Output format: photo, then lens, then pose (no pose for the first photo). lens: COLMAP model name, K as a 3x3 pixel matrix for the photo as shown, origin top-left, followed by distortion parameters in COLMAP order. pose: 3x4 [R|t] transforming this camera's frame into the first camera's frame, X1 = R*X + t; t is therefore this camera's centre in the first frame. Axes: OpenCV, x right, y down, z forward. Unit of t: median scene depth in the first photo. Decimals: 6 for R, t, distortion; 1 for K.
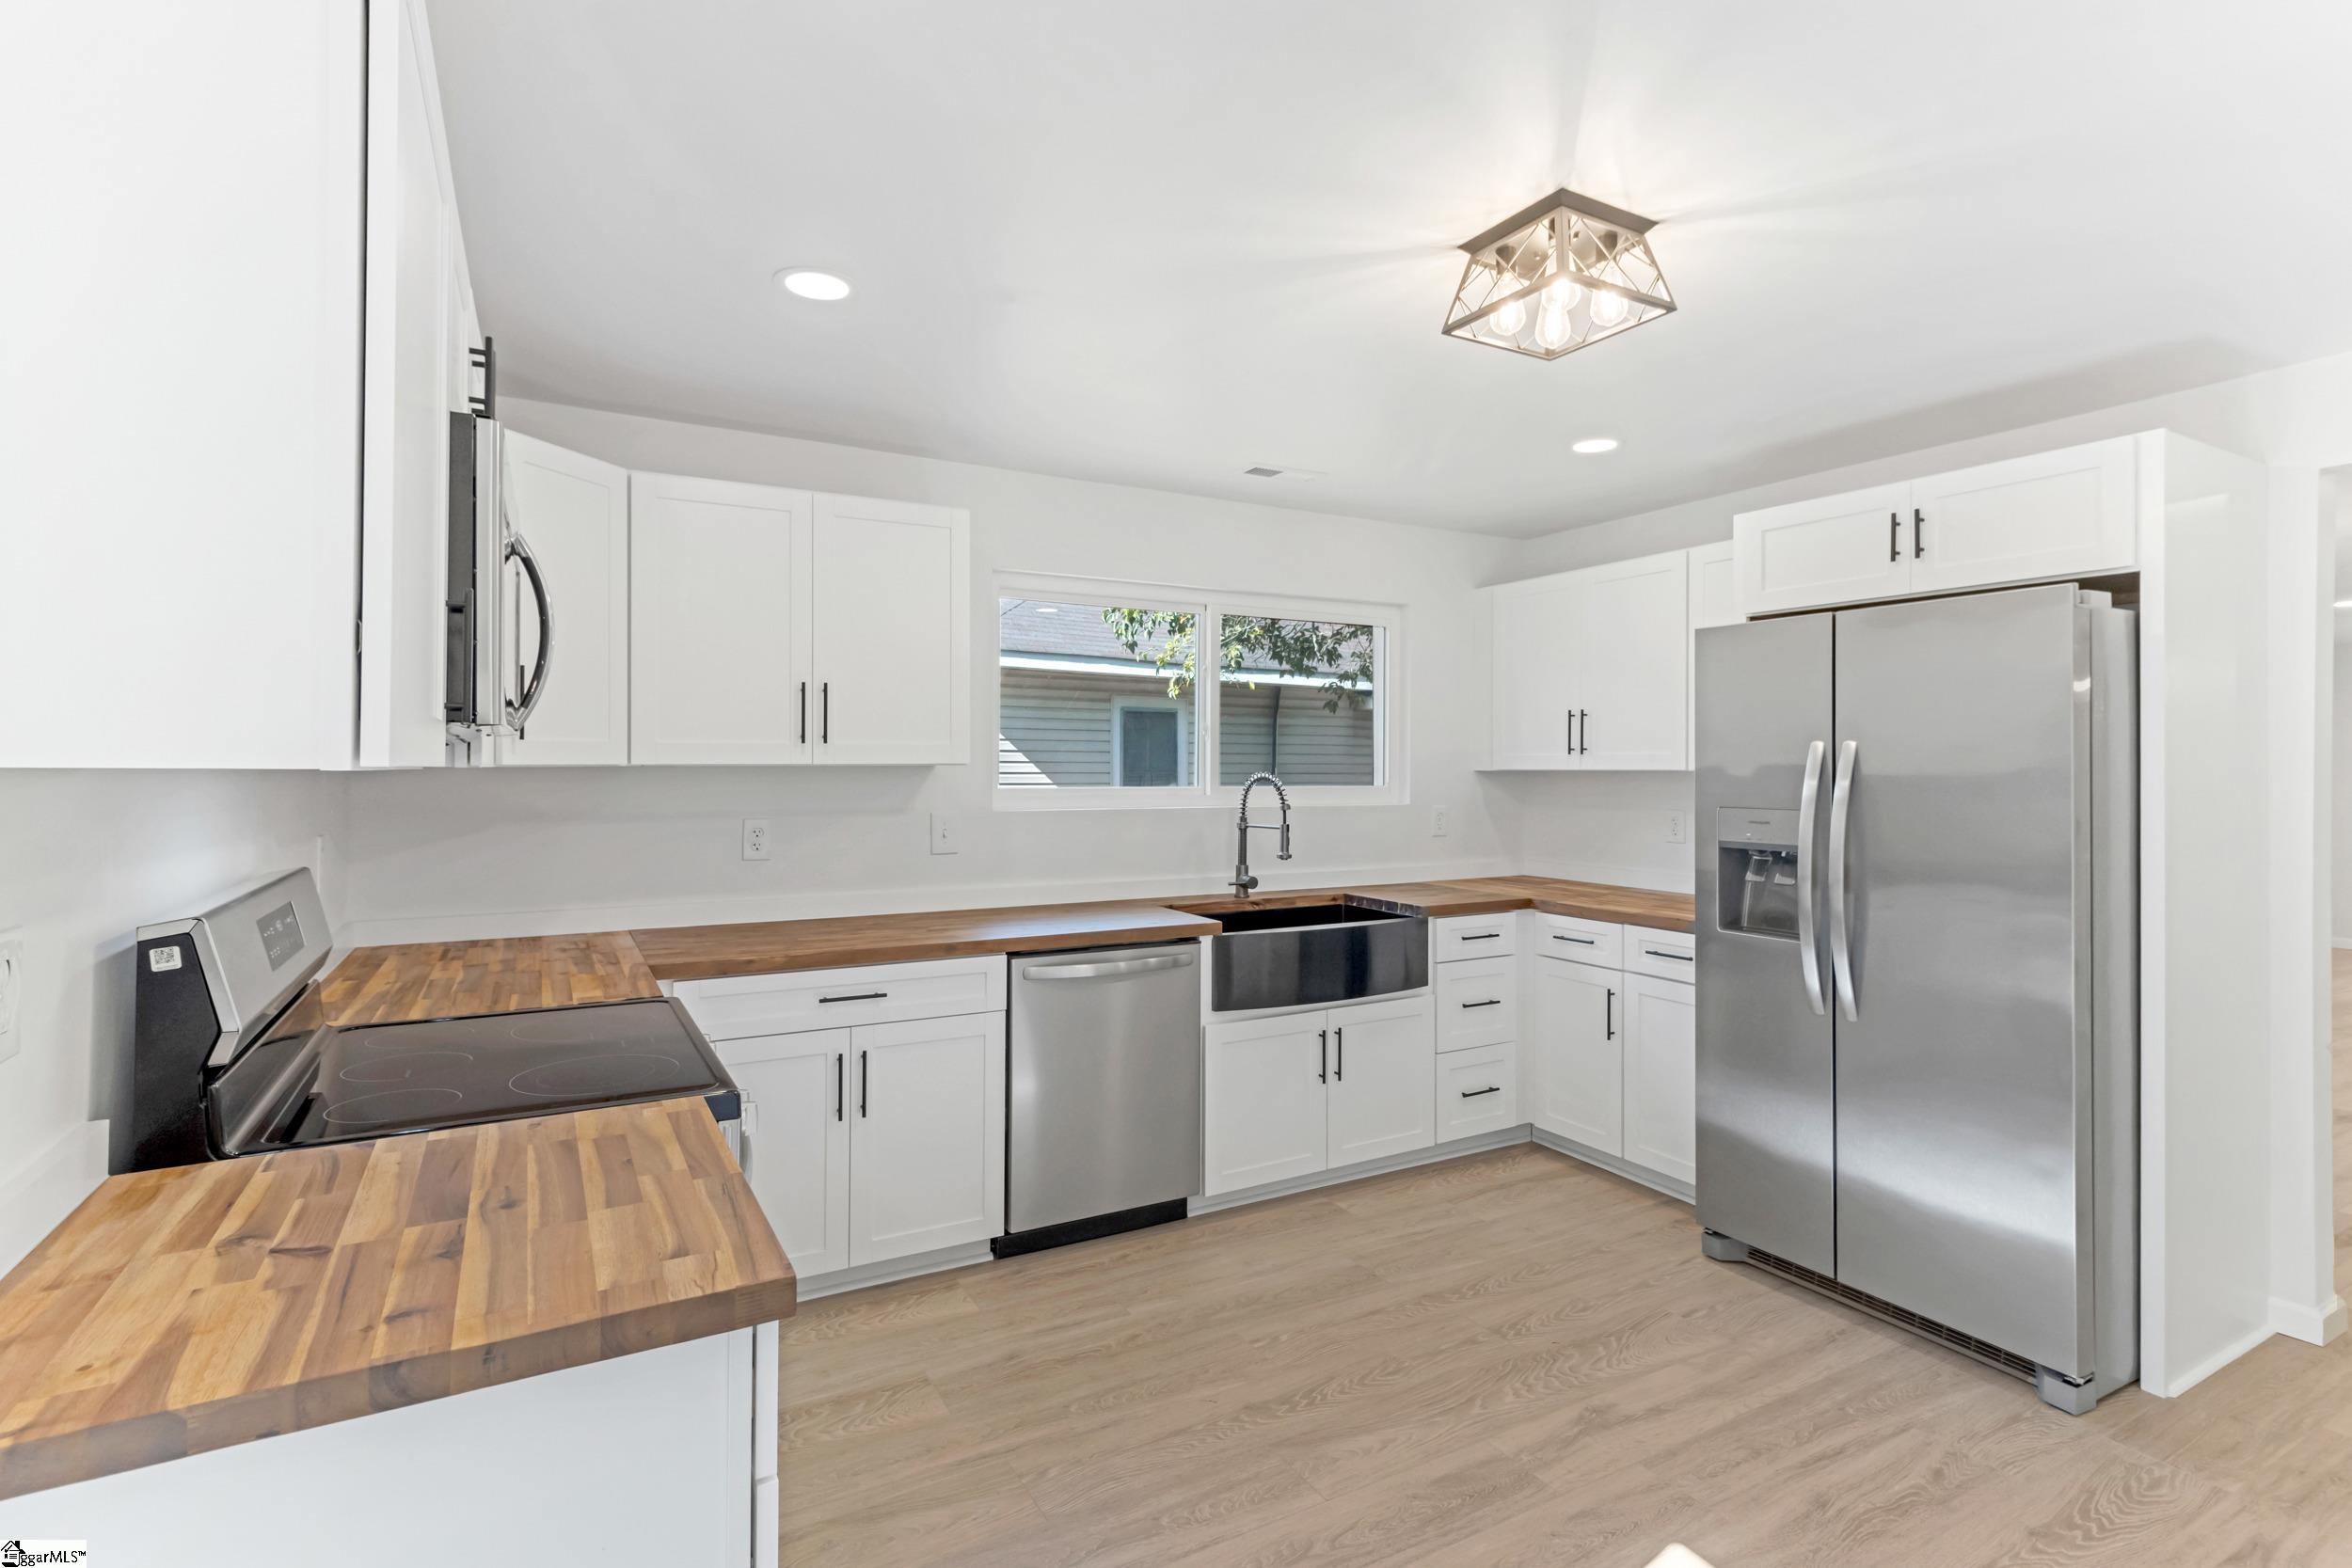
lens RADIAL K [[1125.2, 0, 1165.2], [0, 1125.2, 781.0], [0, 0, 1]] dist [-0.002407, 0.000374]
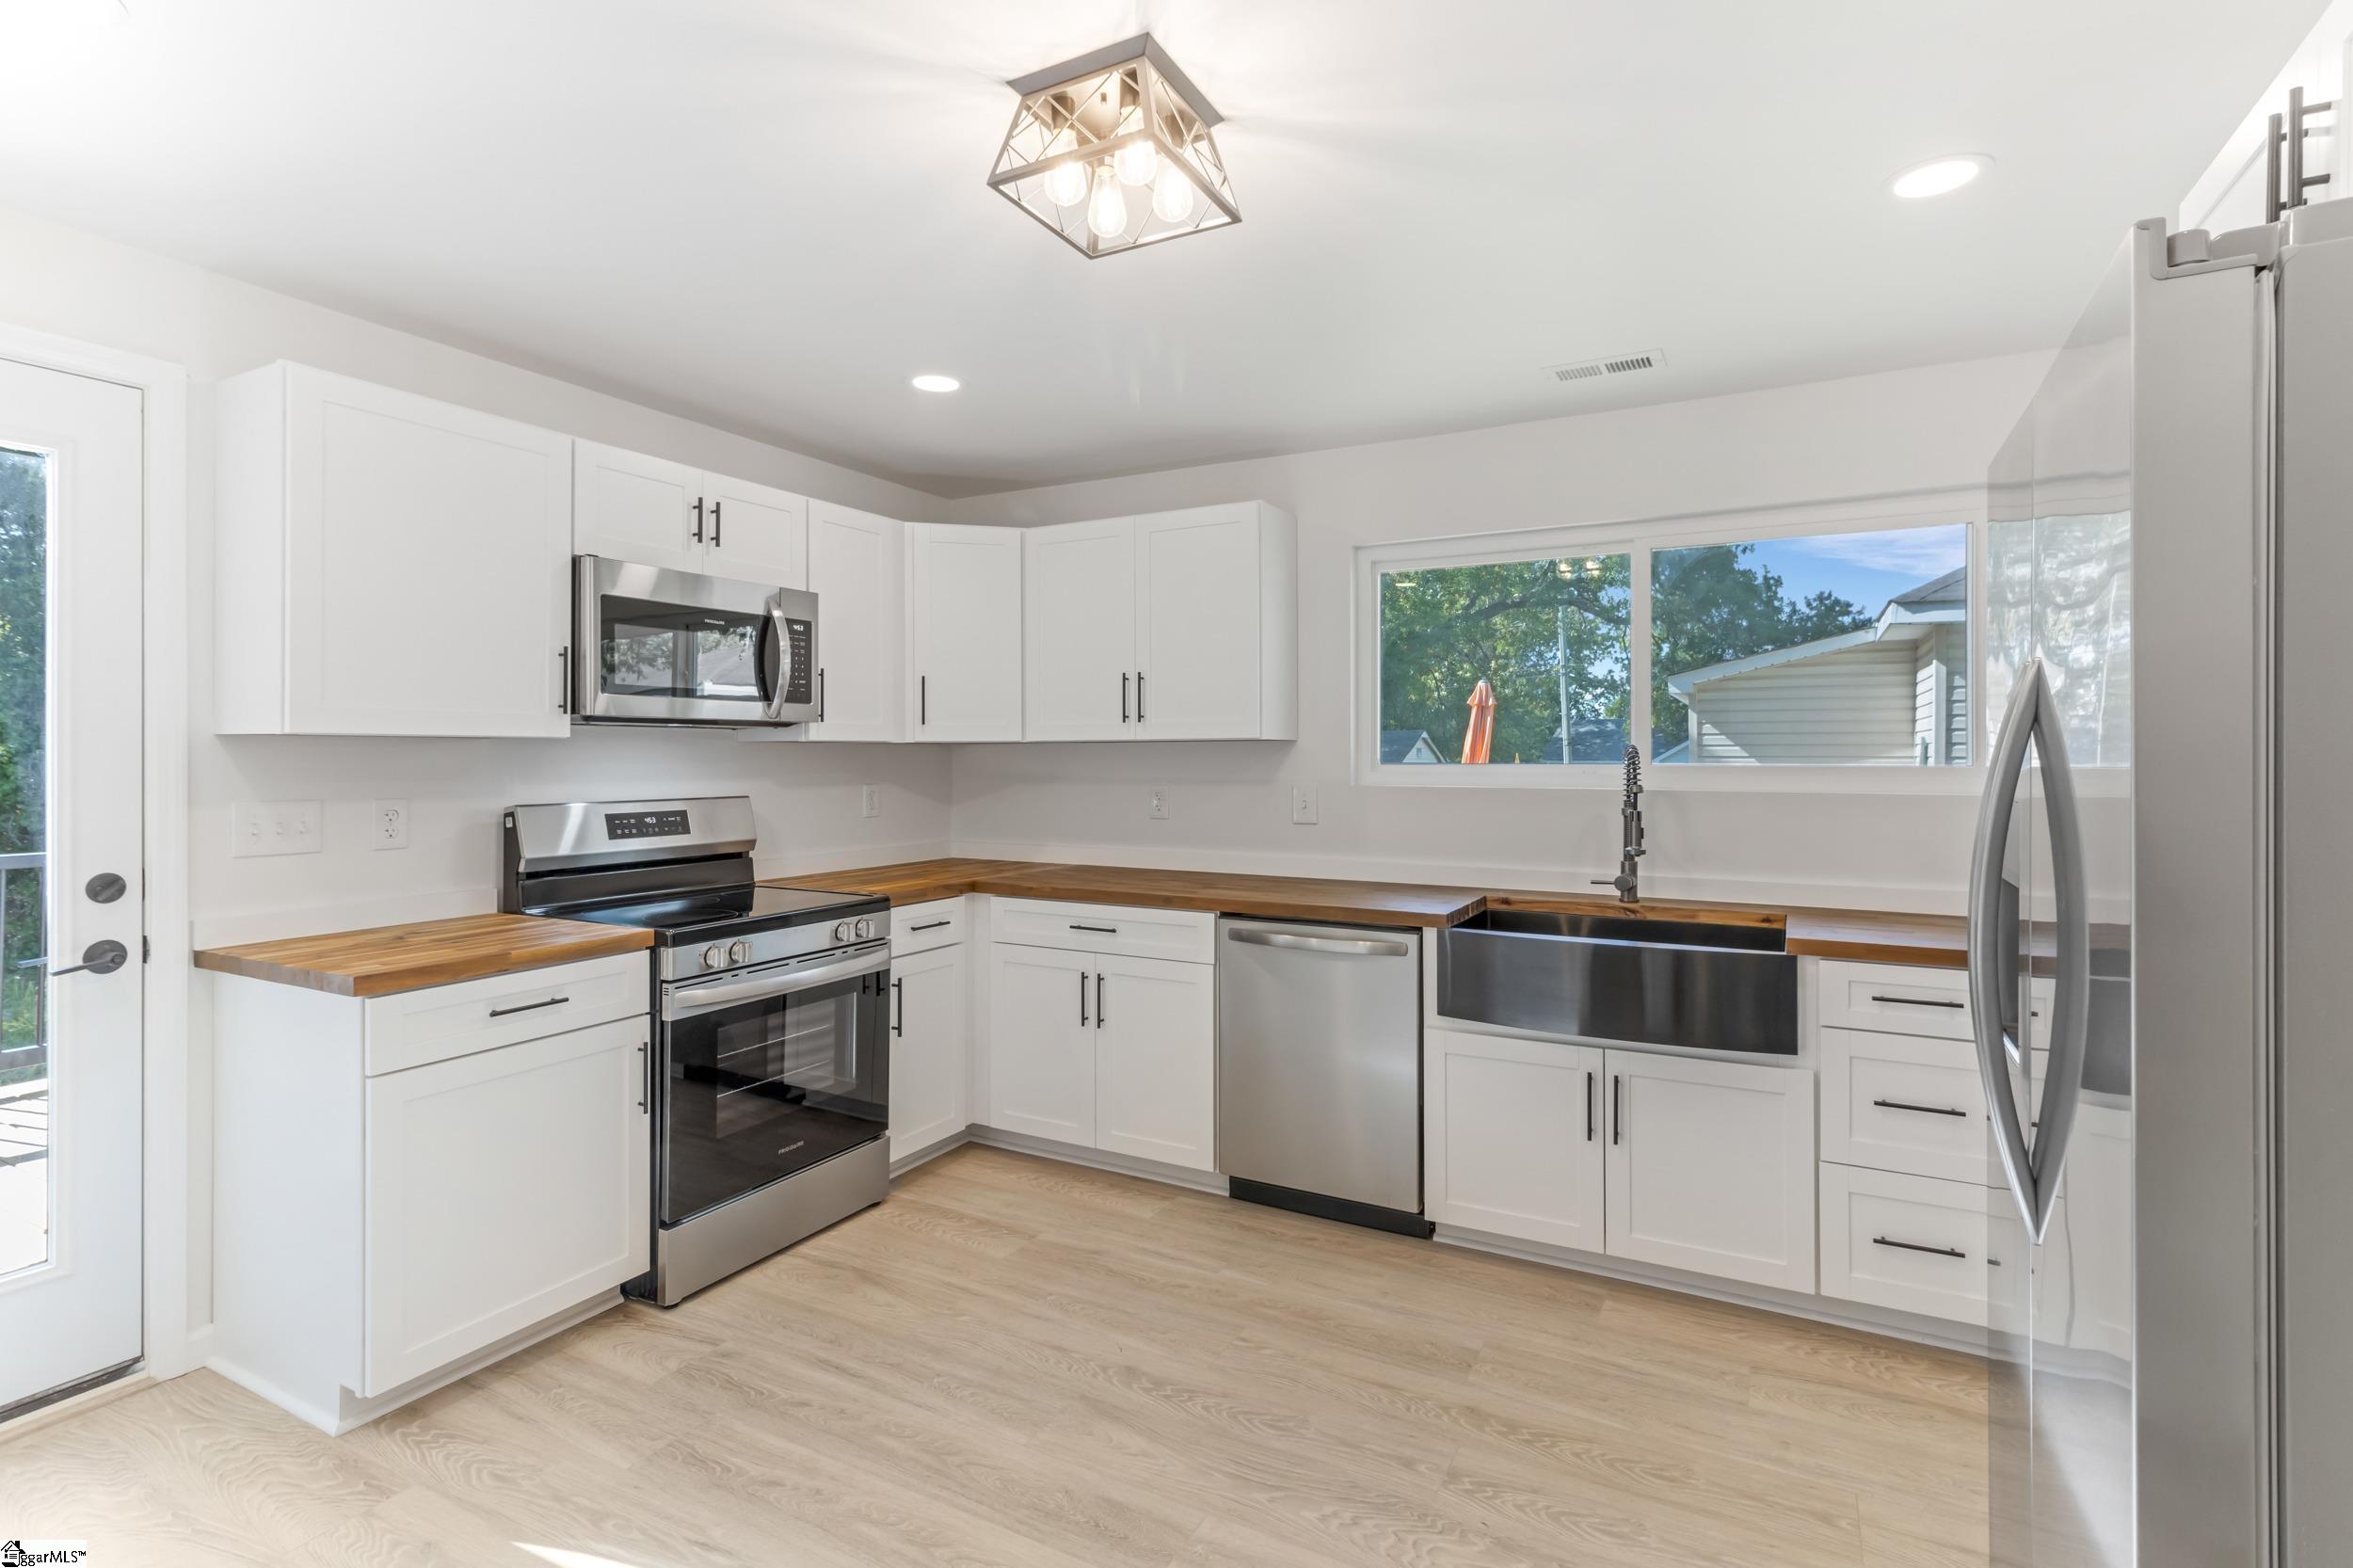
lens RADIAL K [[1125.8, 0, 1173.5], [0, 1125.8, 742.5], [0, 0, 1]] dist [-0.002407, 0.000374]
pose [[0.534903, -0.003916, -0.844904, 0.664222], [-0.007670, 0.999926, -0.009491, -0.000172], [0.844879, 0.011557, 0.534833, 0.334483]]
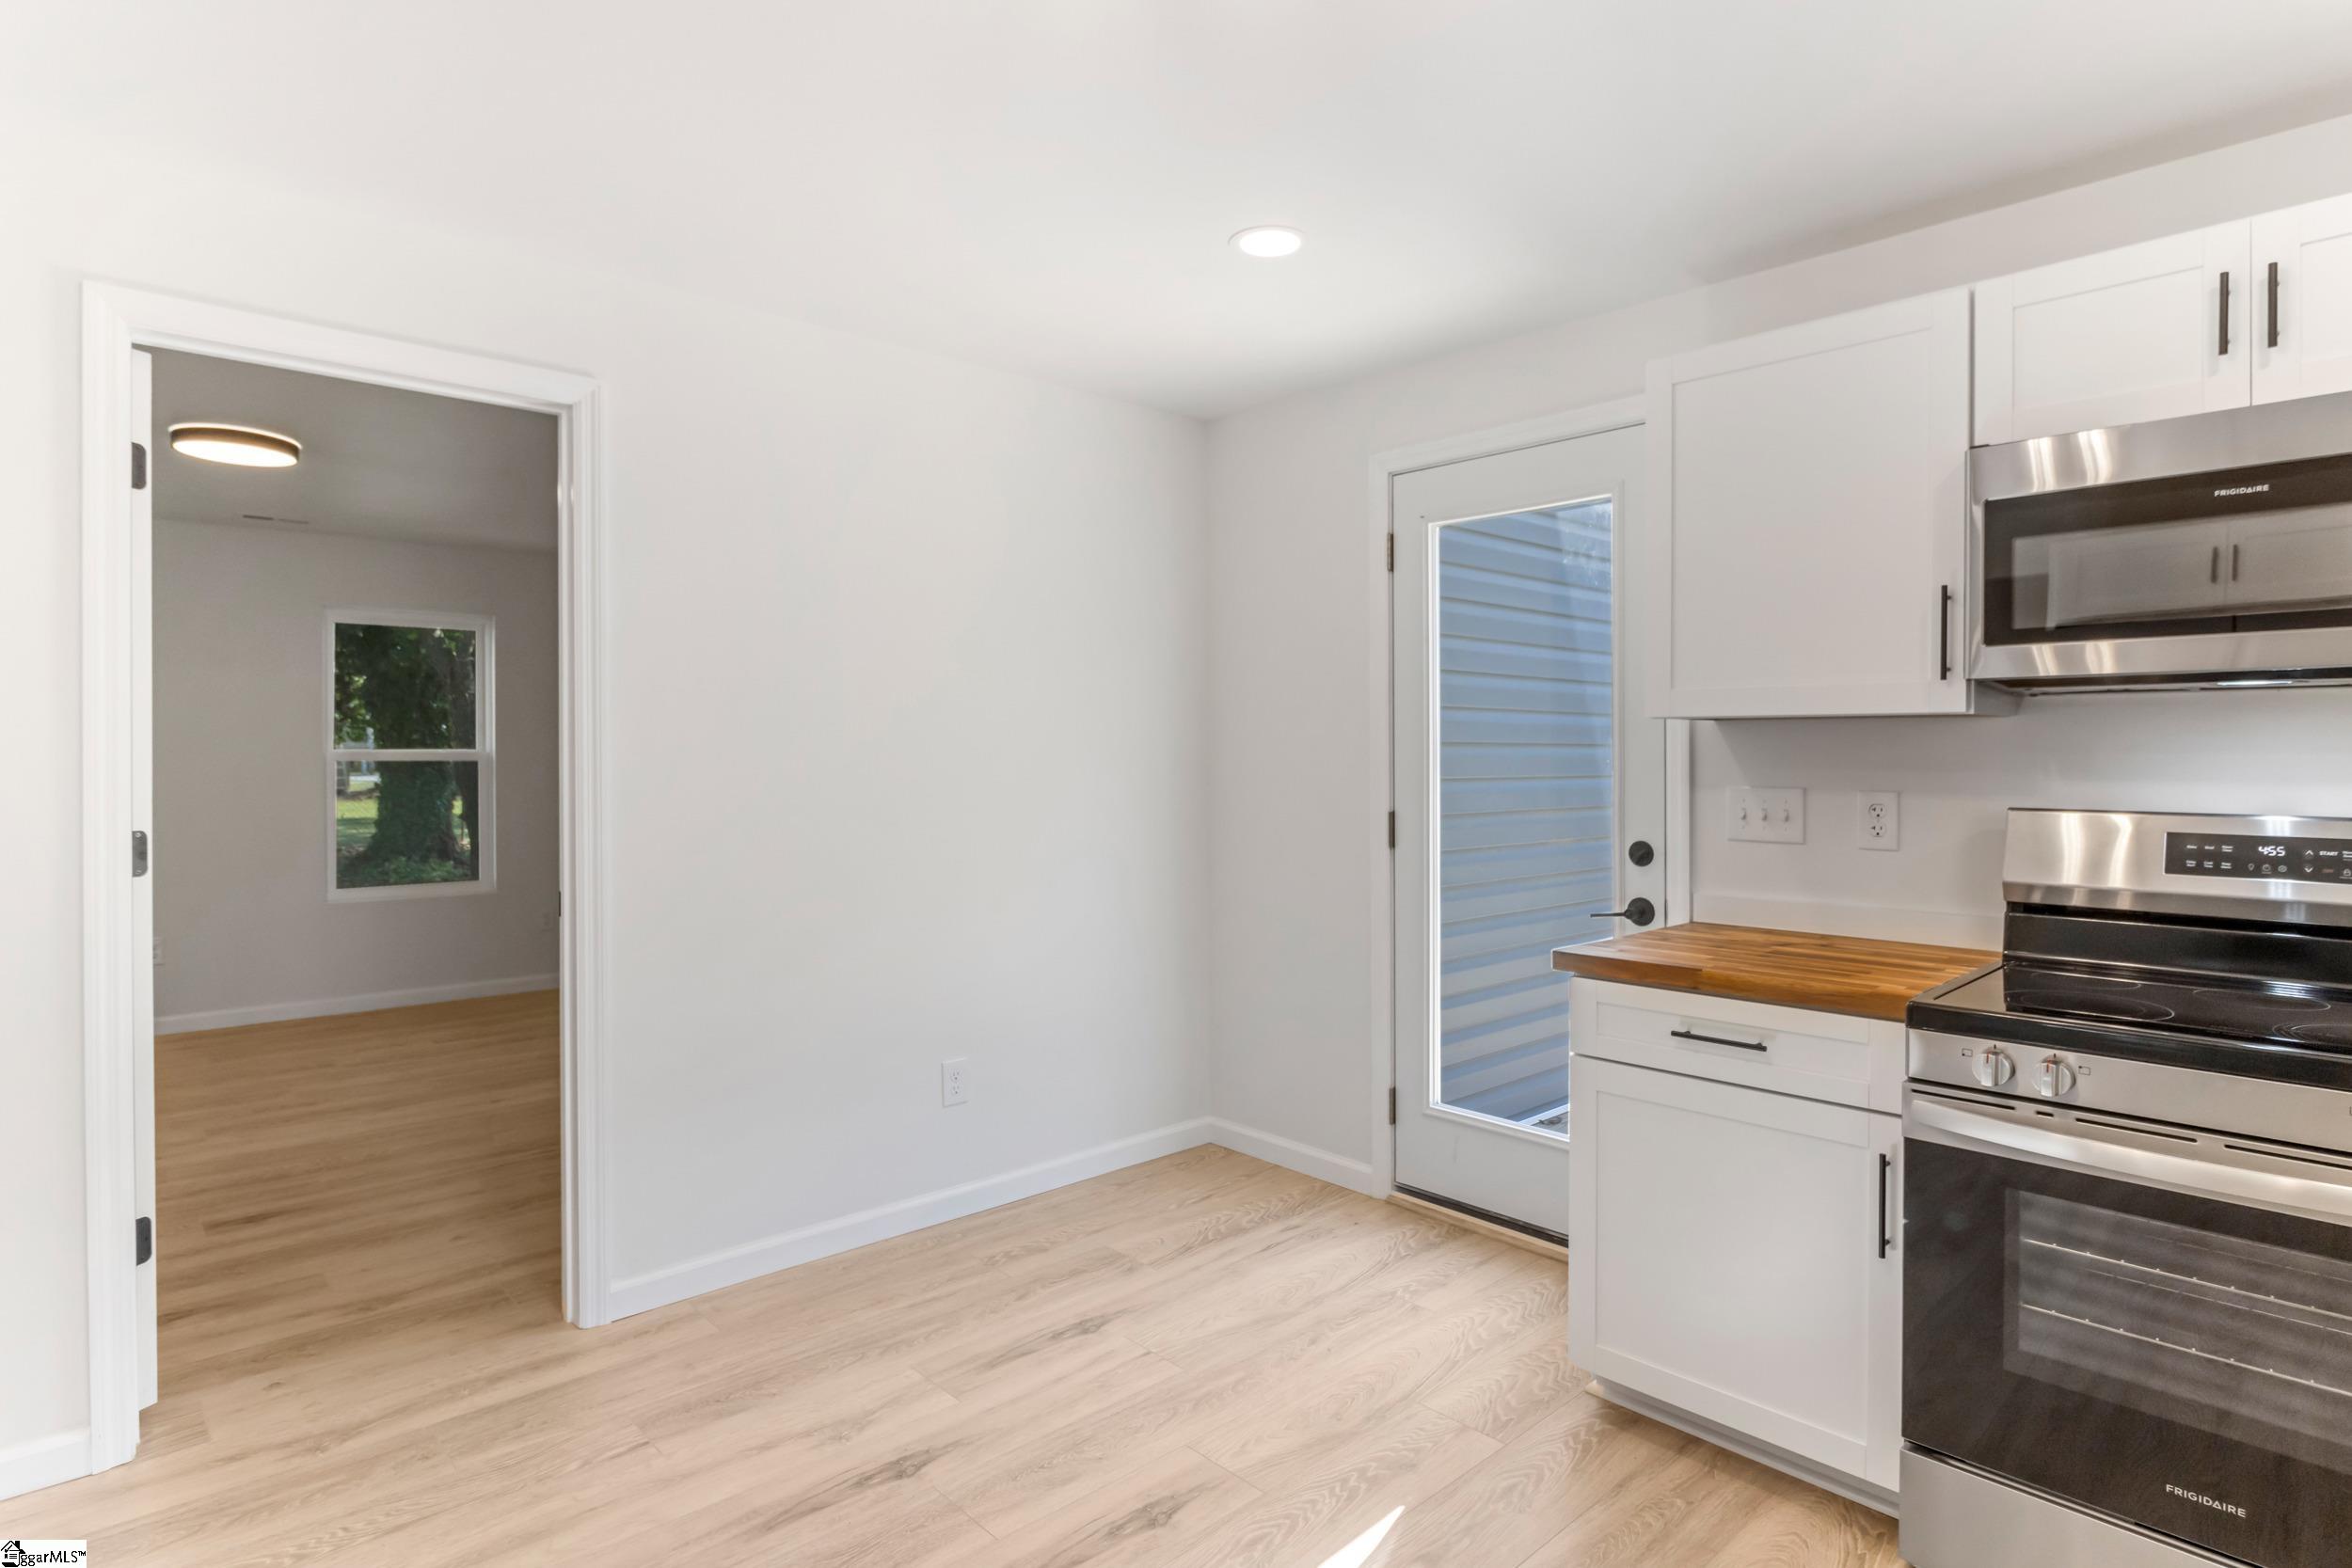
lens RADIAL K [[1241.2, 0, 1173.0], [0, 1241.2, 751.3], [0, 0, 1]] dist [-0.005348, -0.001011]
pose [[-0.971841, 0.001224, -0.235633, 0.284529], [-0.000248, 0.999981, 0.006220, 0.007969], [0.235636, 0.006104, -0.971822, 0.922951]]
